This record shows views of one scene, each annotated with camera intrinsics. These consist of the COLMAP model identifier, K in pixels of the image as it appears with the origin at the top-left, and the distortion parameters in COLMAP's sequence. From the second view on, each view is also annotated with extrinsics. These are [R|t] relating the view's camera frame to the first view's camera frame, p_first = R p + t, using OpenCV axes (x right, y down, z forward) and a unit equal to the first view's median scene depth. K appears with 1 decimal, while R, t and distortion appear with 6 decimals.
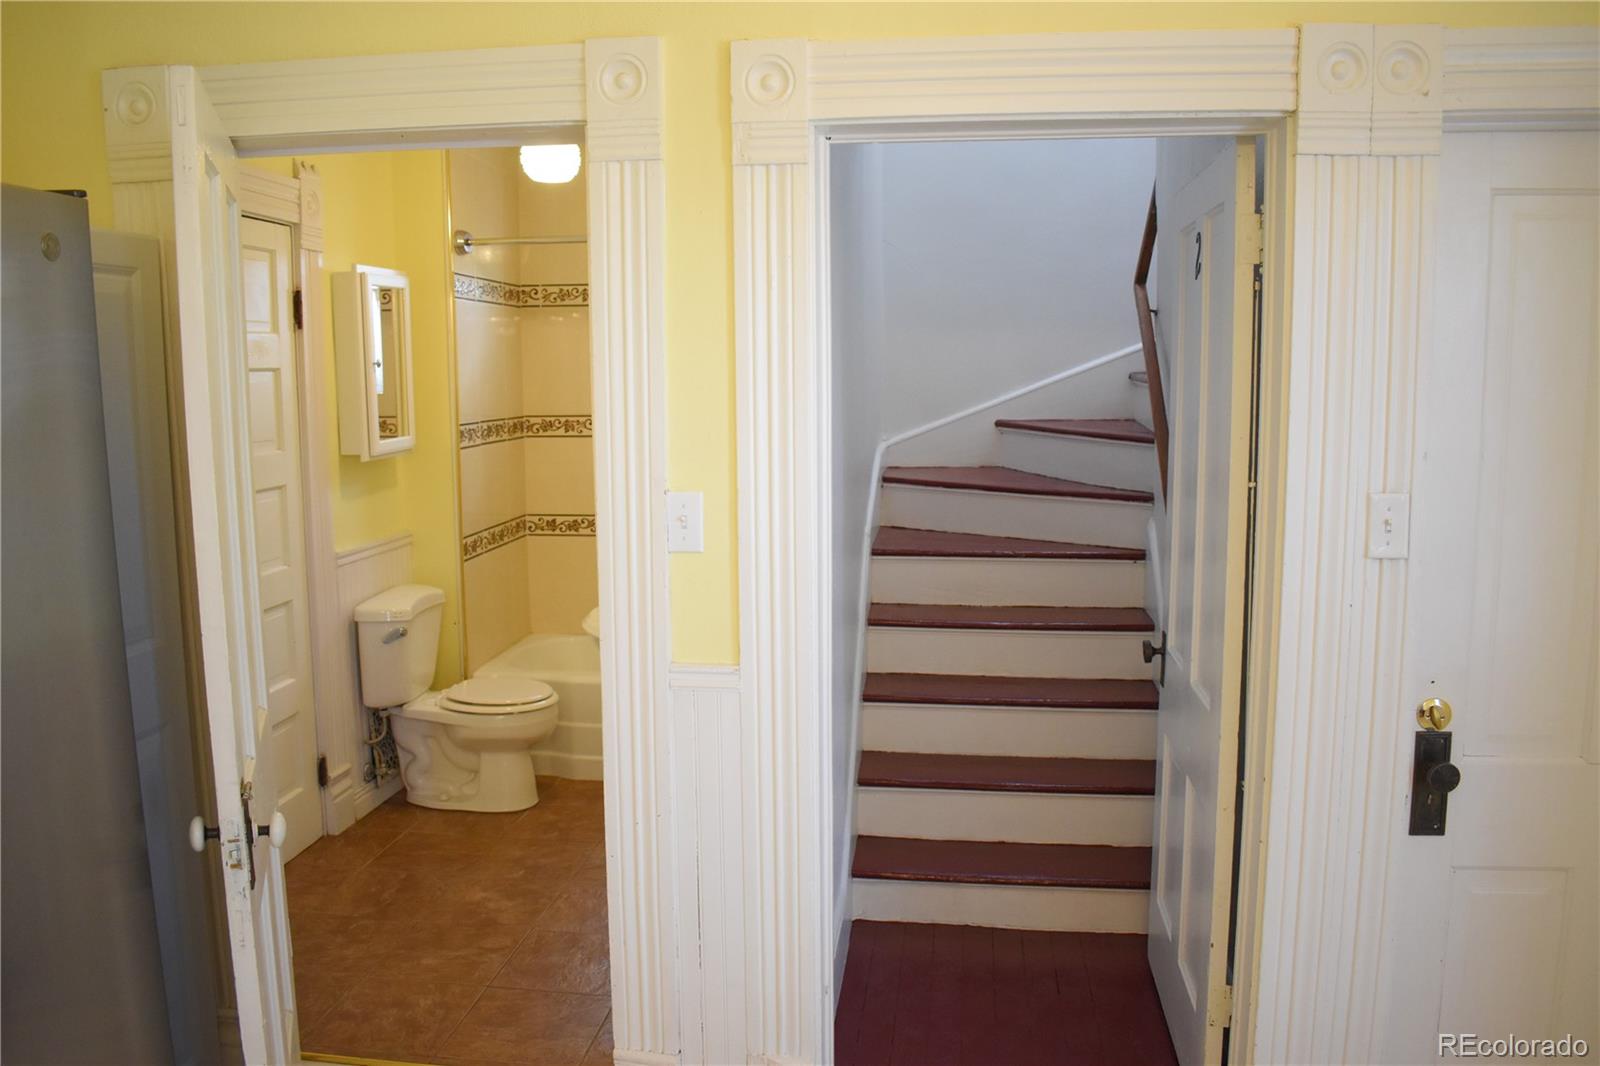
lens RADIAL K [[1258.9, 0, 796.6], [0, 1258.9, 532.4], [0, 0, 1]] dist [-0.088745, 0.007102]
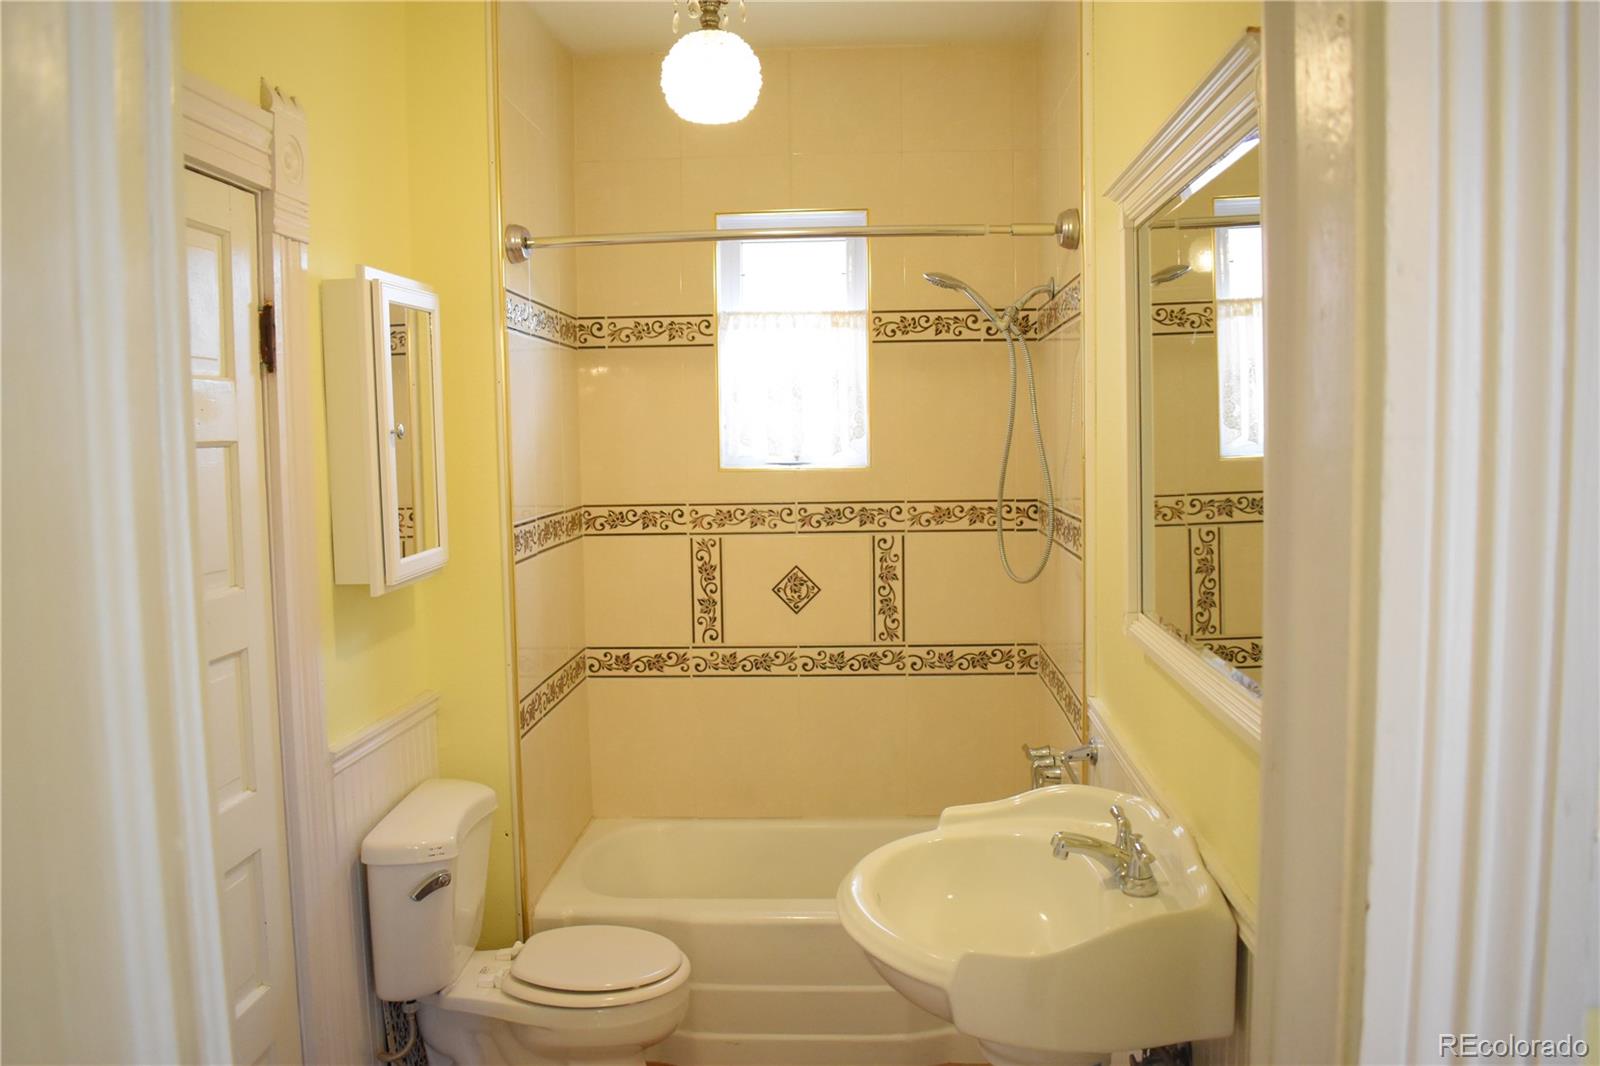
lens RADIAL K [[1258.9, 0, 801.8], [0, 1258.9, 535.0], [0, 0, 1]] dist [-0.088745, 0.007102]
pose [[0.998138, -0.013621, 0.059456, -0.163378], [0.016411, 0.998774, -0.046706, -0.050031], [-0.058746, 0.047595, 0.997138, 0.358086]]
